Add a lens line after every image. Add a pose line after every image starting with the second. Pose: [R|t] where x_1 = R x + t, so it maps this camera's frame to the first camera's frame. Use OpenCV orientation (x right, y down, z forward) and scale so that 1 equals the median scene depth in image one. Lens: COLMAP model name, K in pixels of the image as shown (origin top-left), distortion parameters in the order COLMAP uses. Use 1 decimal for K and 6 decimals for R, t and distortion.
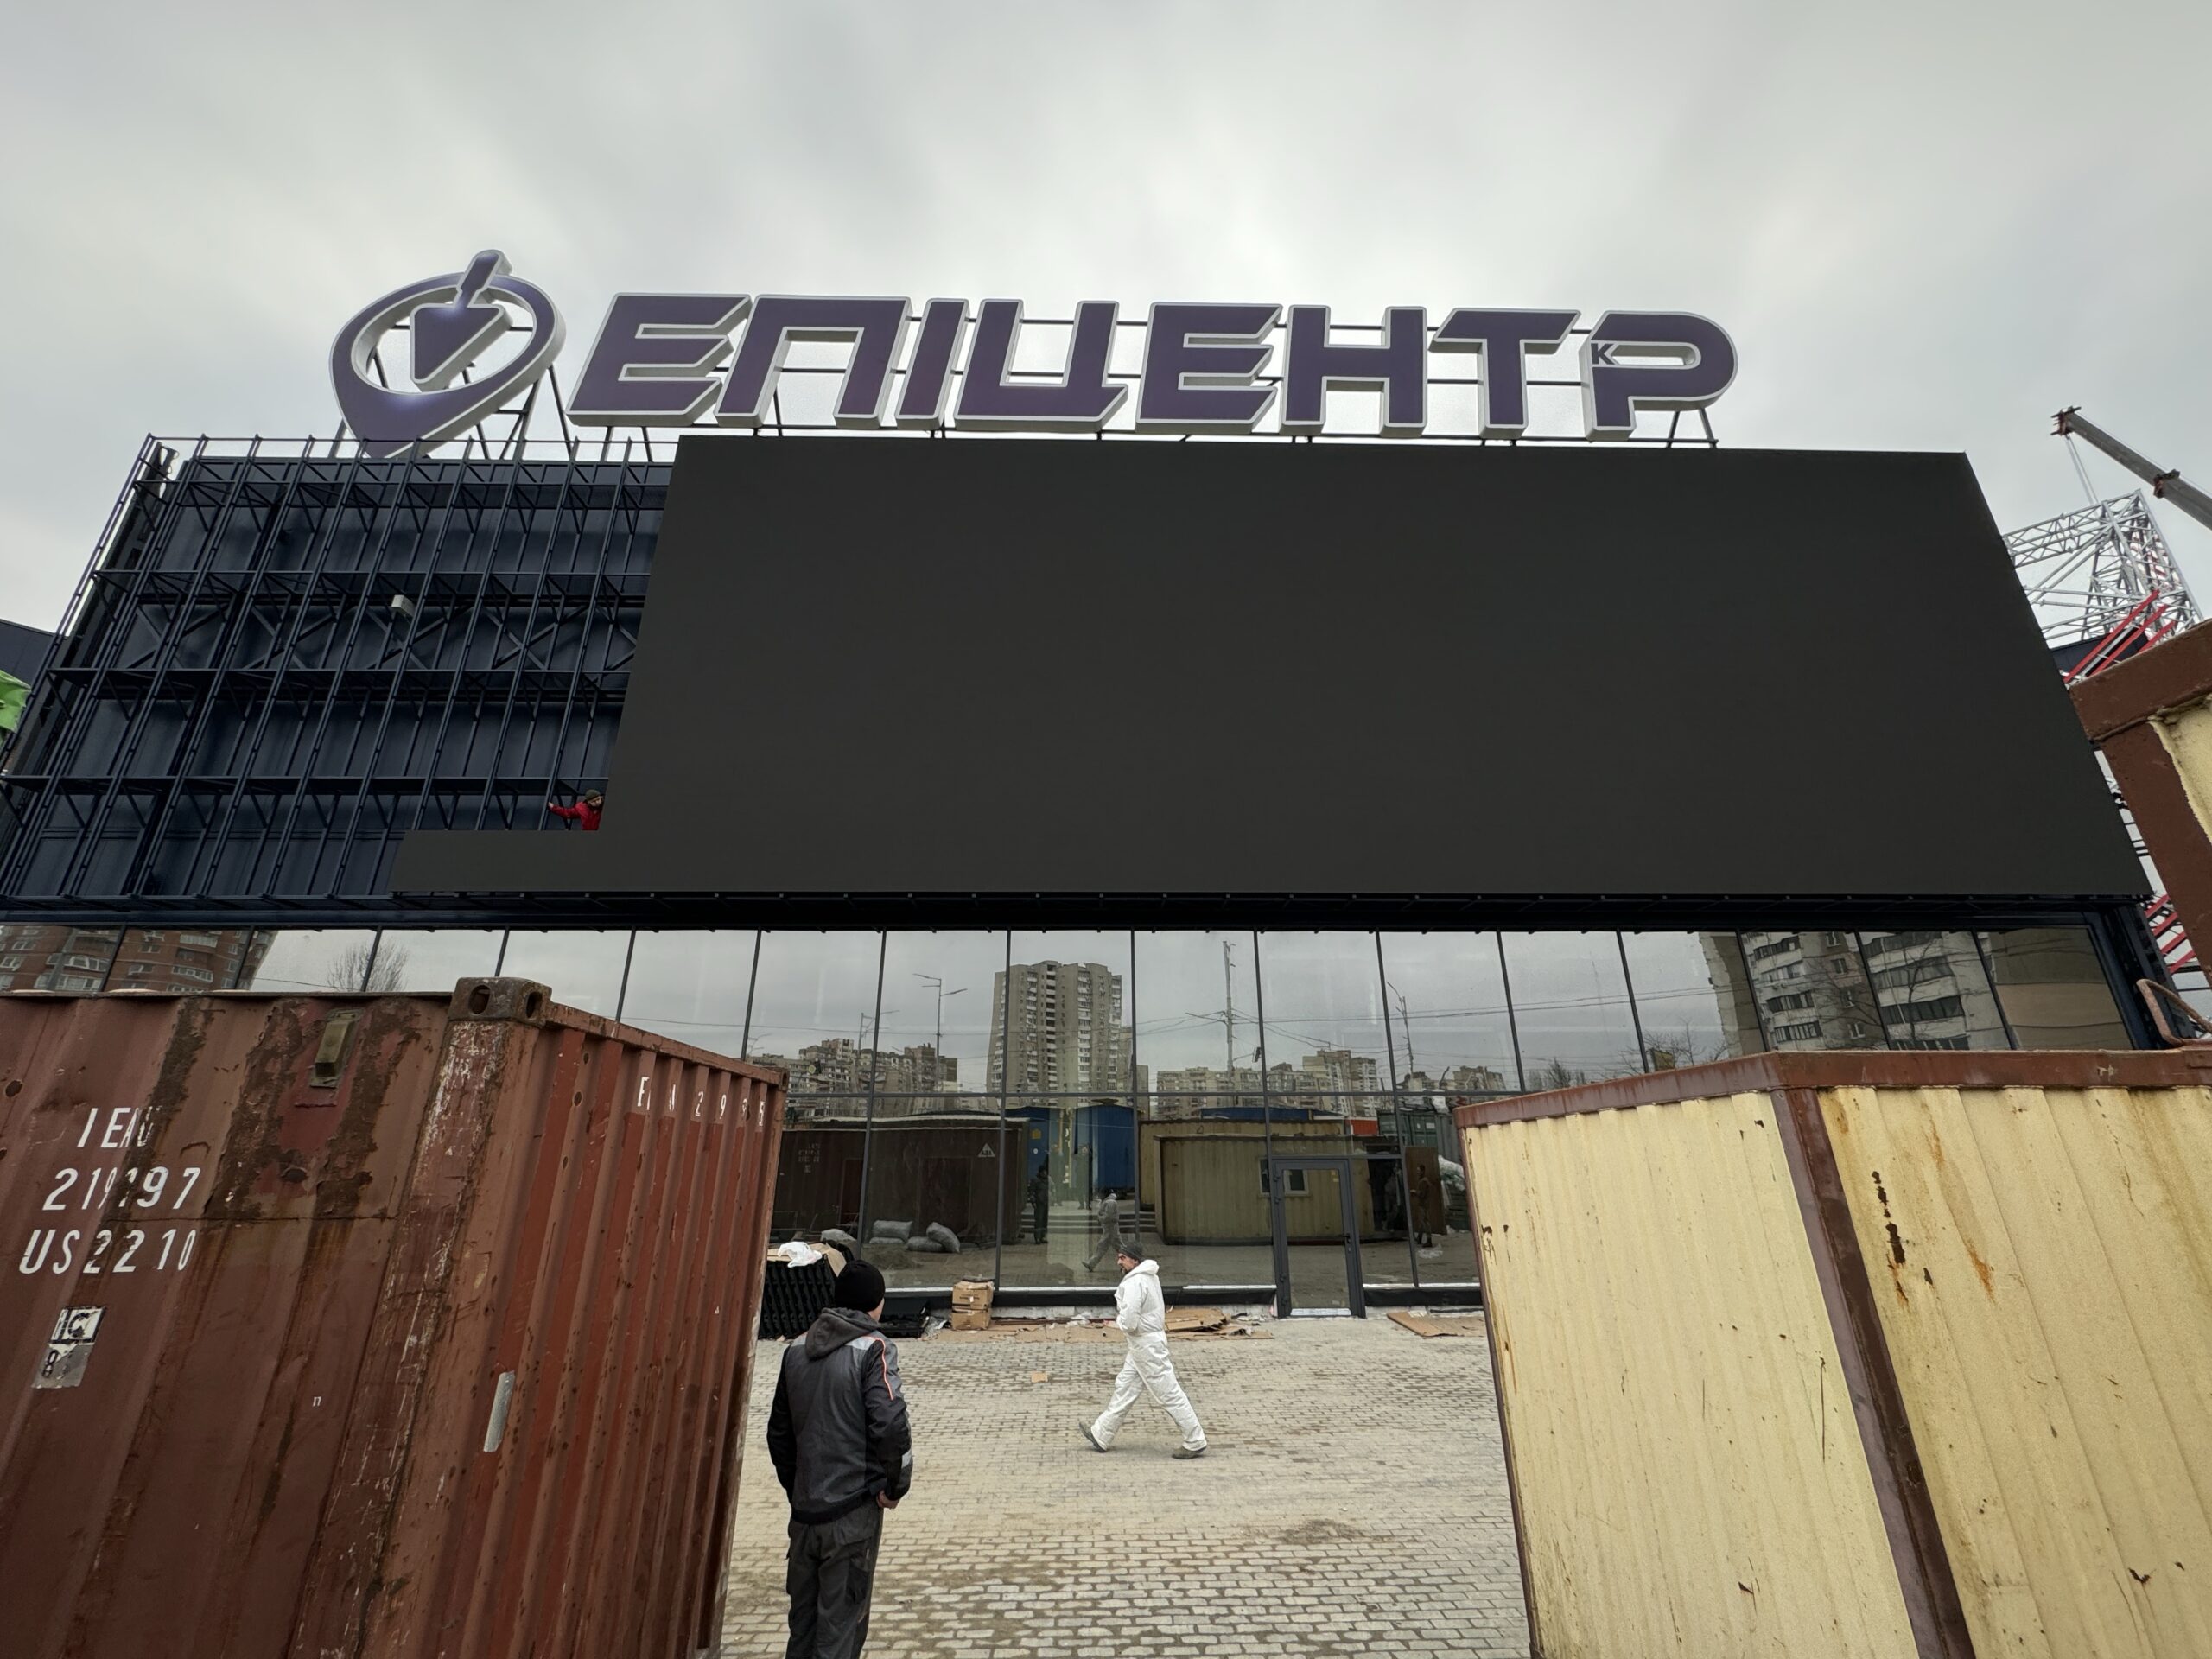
lens RADIAL K [[885.4, 0, 1099.4], [0, 885.4, 816.9], [0, 0, 1]] dist [-0.000595, -0.000053]
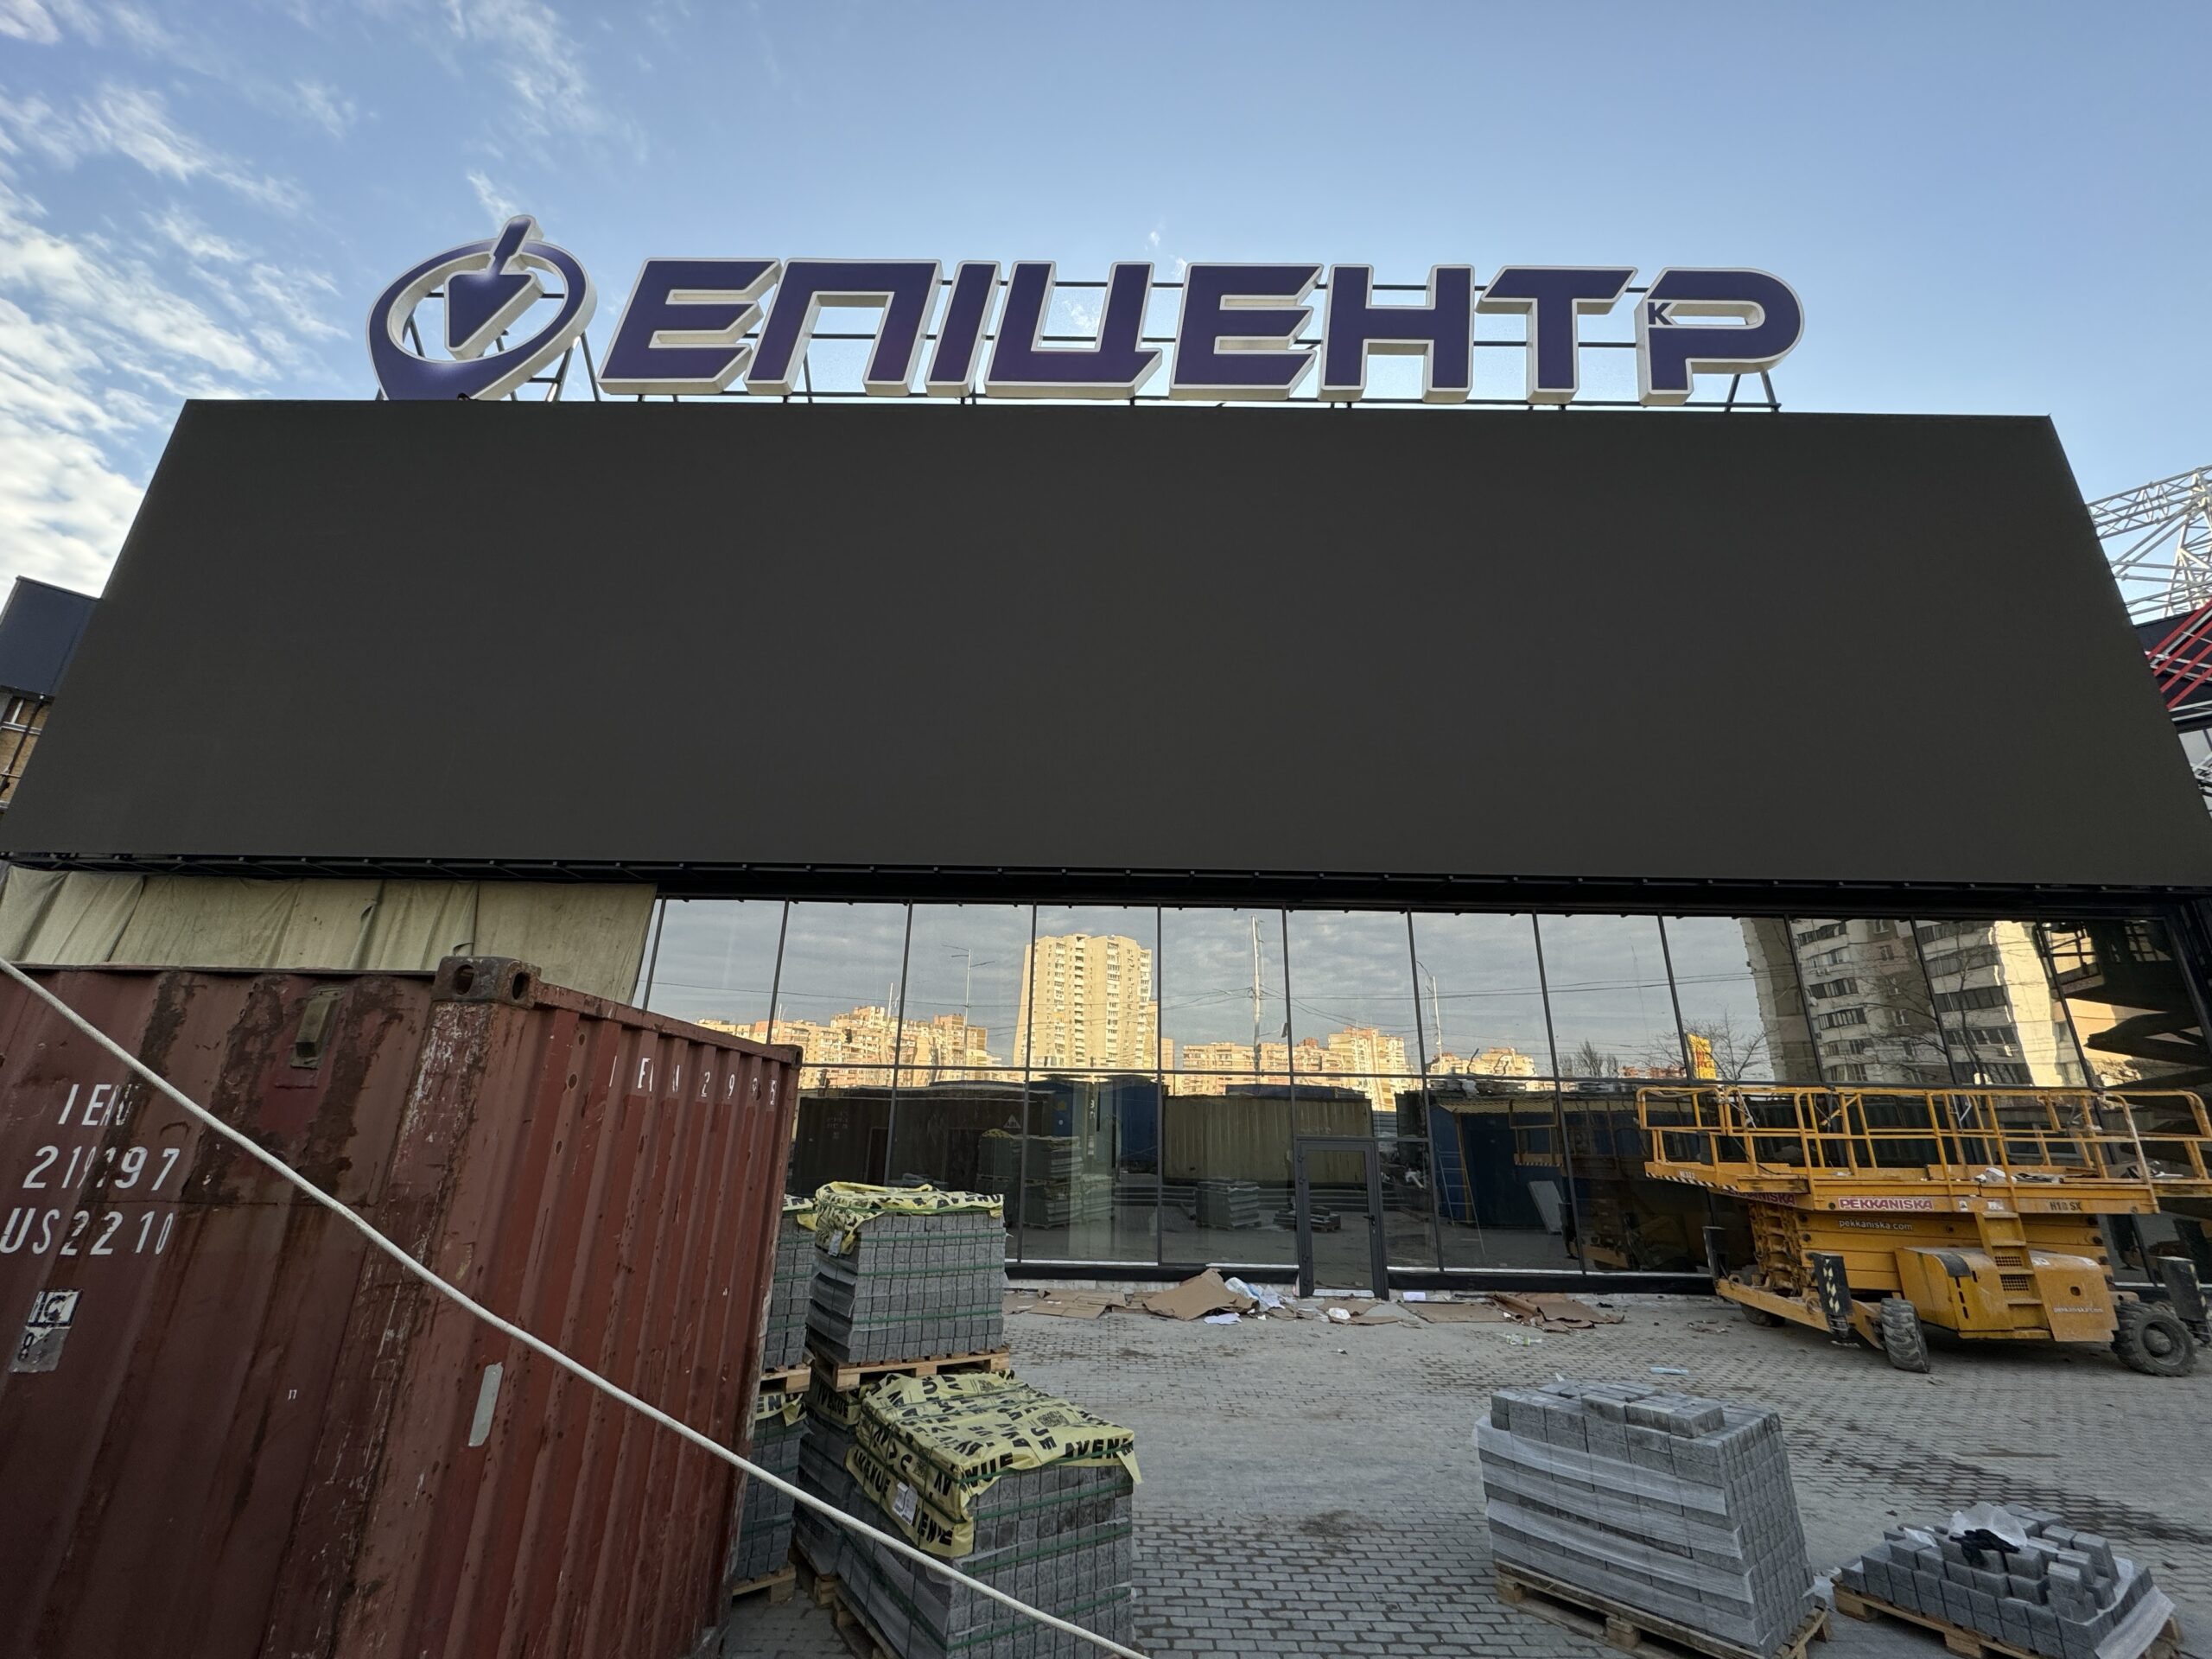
lens RADIAL K [[885.4, 0, 1099.4], [0, 885.4, 816.9], [0, 0, 1]] dist [-0.000595, -0.000053]
pose [[0.999376, 0.011980, -0.033222, 0.005559], [-0.011009, 0.999511, 0.029264, -0.001717], [0.033557, -0.028880, 0.999019, 0.026671]]
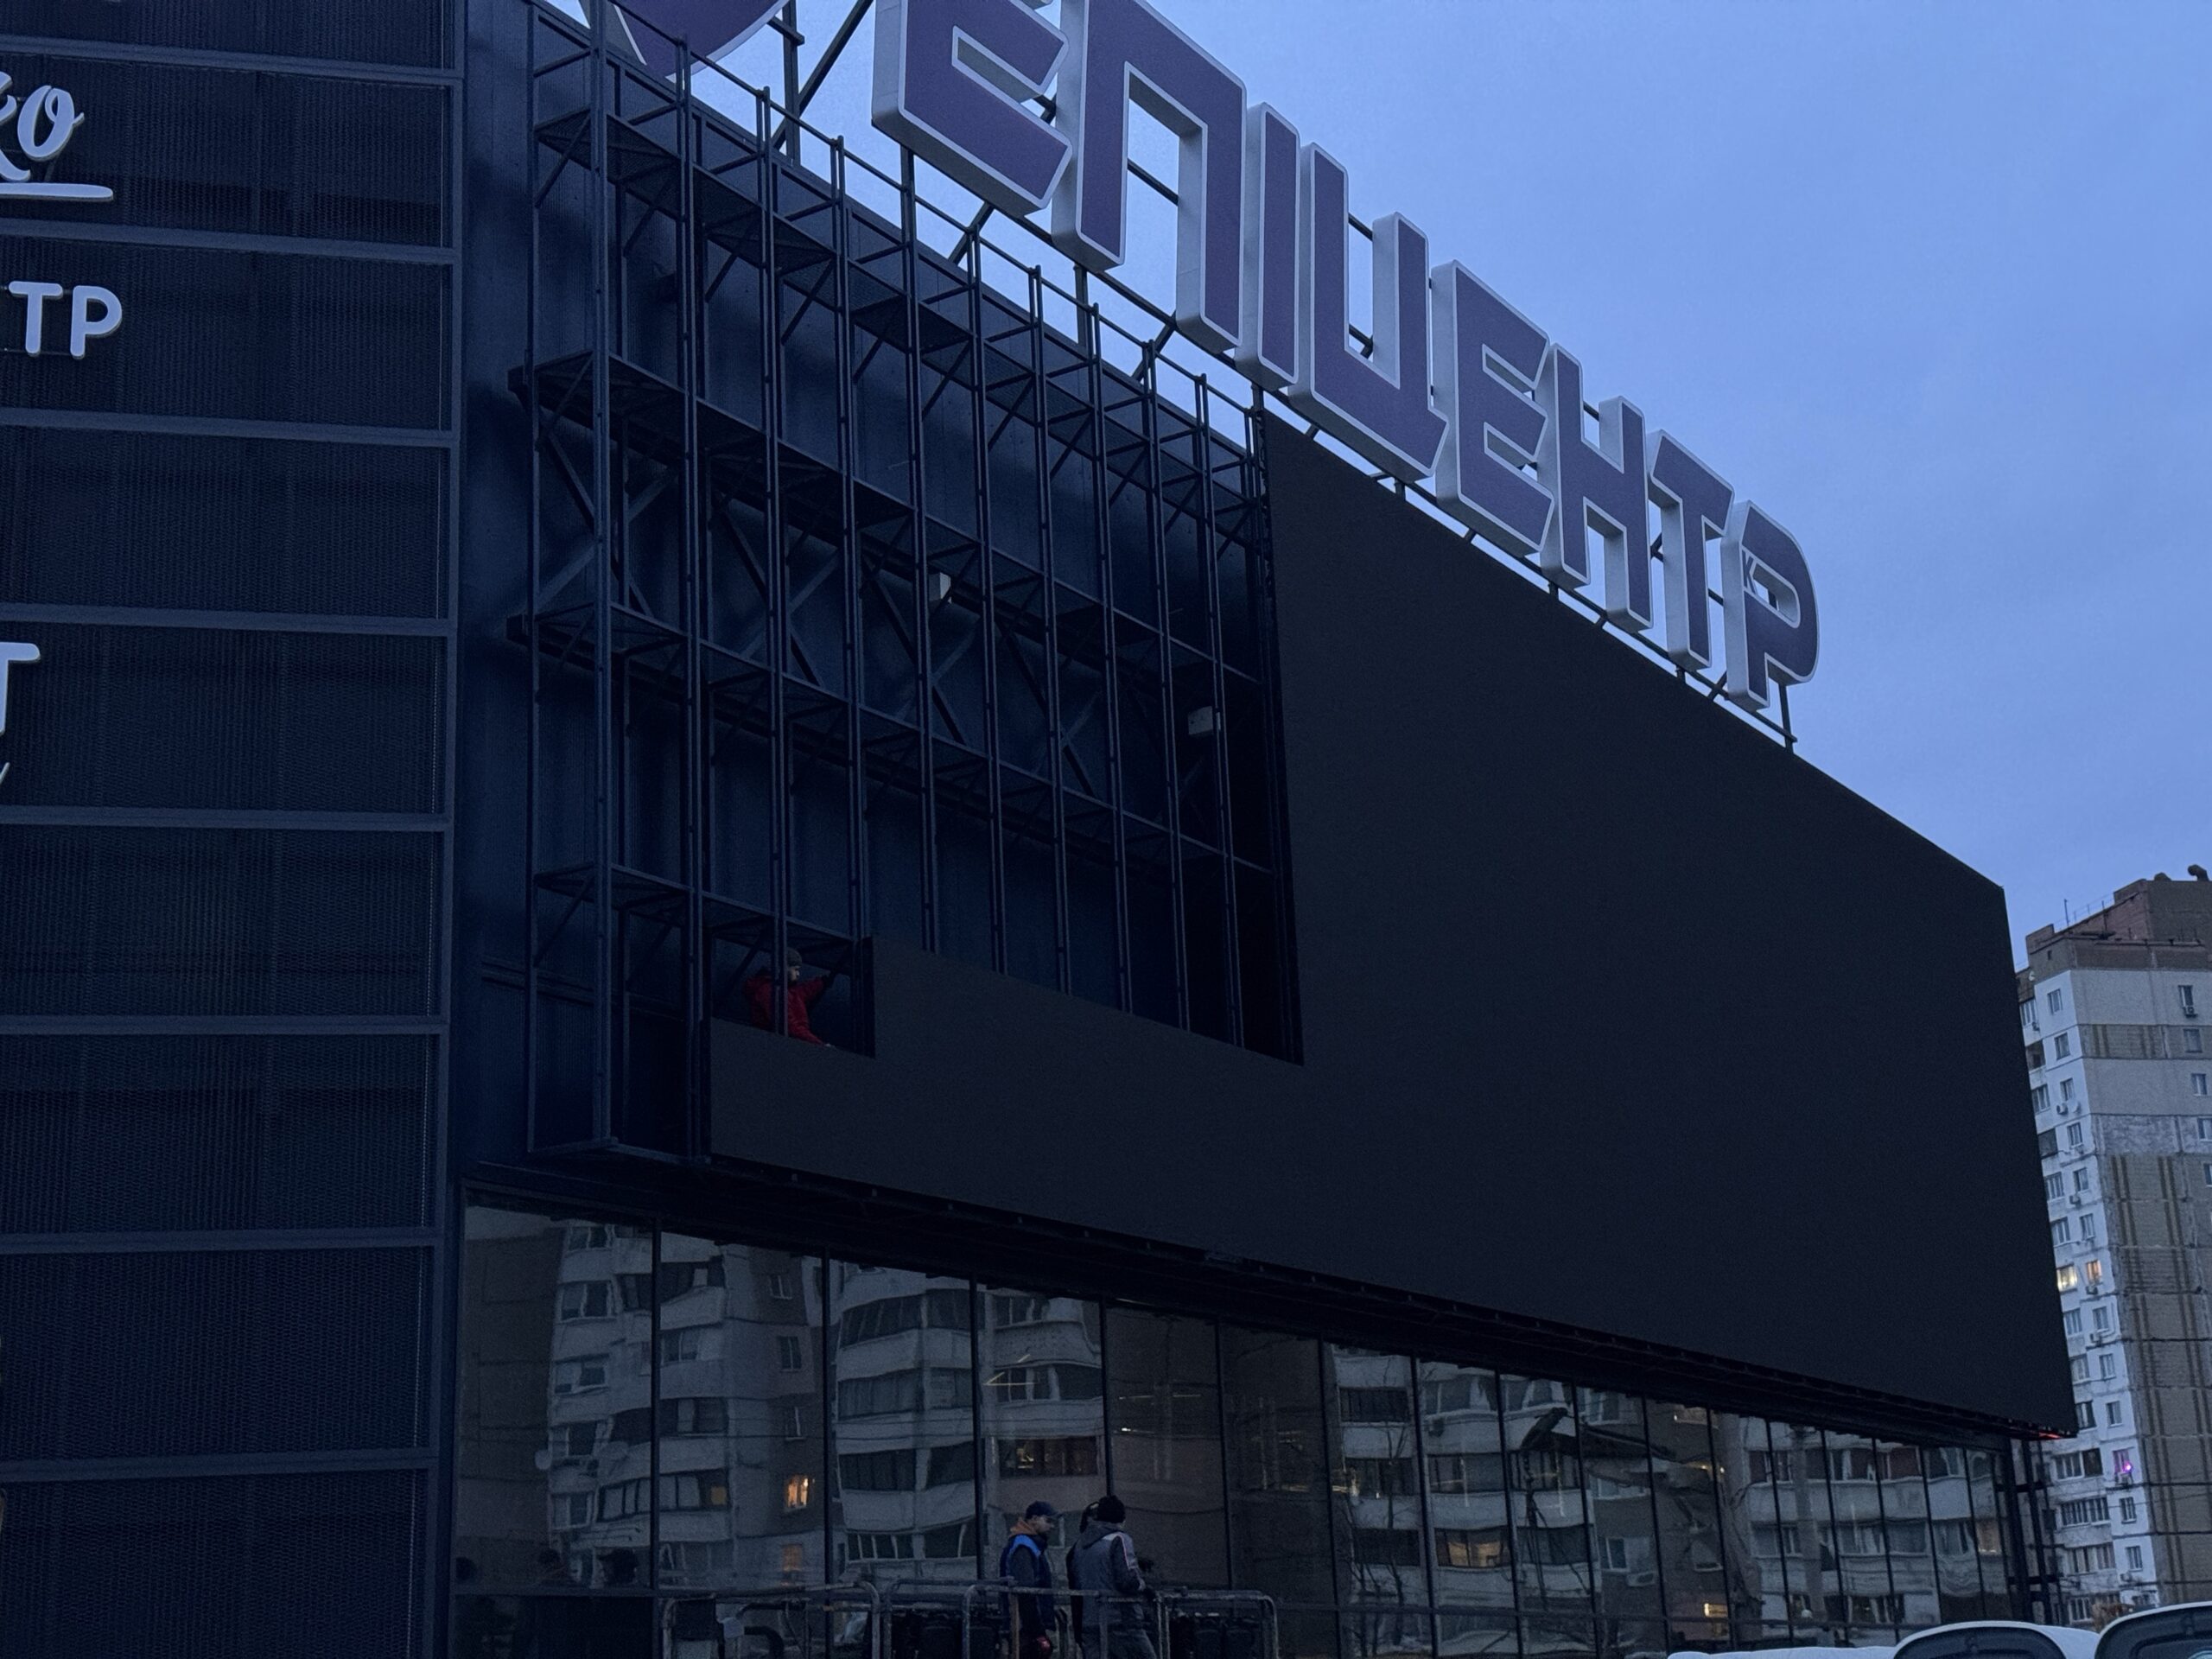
lens RADIAL K [[3070.9, 0, 1106.0], [0, 3070.9, 829.5], [0, 0, 1]] dist [0.259327, 0.004085]
pose [[0.548861, 0.209216, 0.809309, -5.963394], [-0.248765, 0.965187, -0.080804, -0.005656], [-0.798040, -0.156978, 0.581799, -0.216009]]
